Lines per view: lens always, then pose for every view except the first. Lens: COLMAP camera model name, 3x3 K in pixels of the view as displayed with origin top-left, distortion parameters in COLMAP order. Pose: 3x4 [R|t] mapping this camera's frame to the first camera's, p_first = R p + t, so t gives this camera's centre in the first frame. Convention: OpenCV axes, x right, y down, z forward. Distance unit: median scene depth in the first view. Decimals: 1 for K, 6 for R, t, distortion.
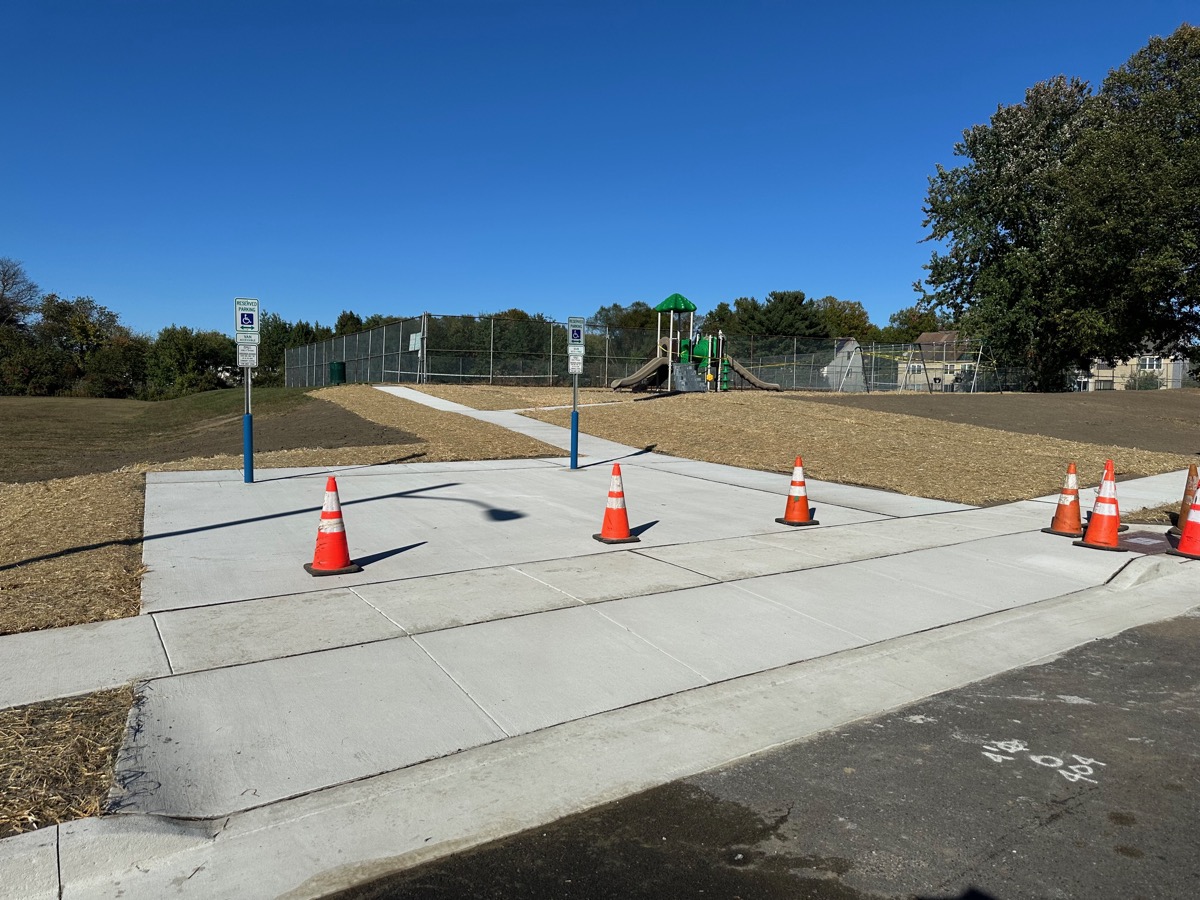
lens RADIAL K [[844.6, 0, 601.1], [0, 844.6, 449.4], [0, 0, 1]] dist [0.079755, -0.074950]
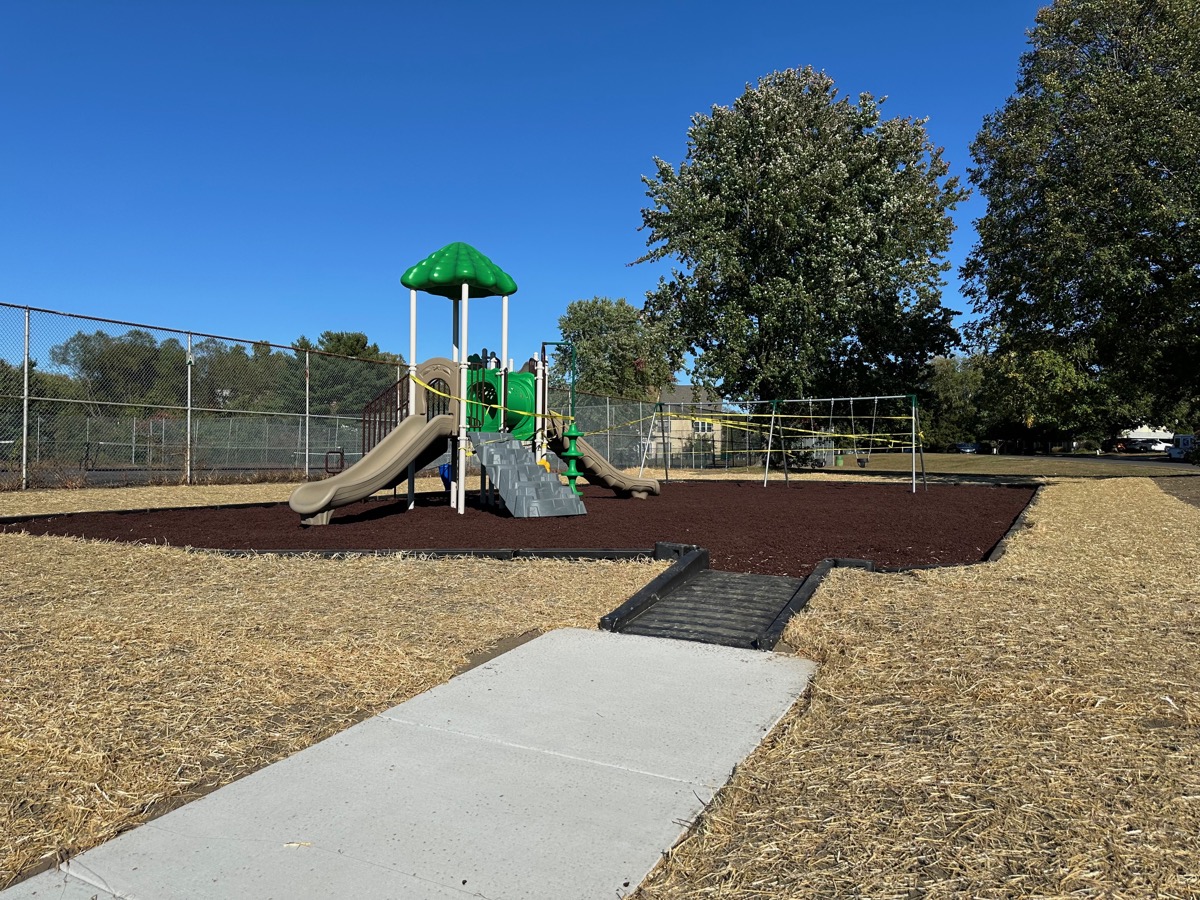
lens RADIAL K [[844.6, 0, 601.1], [0, 844.6, 449.4], [0, 0, 1]] dist [0.079755, -0.074950]
pose [[0.841824, -0.003523, 0.539740, -0.019038], [0.038413, 0.997834, -0.053399, -0.022447], [-0.538383, 0.065686, 0.840137, 0.206092]]
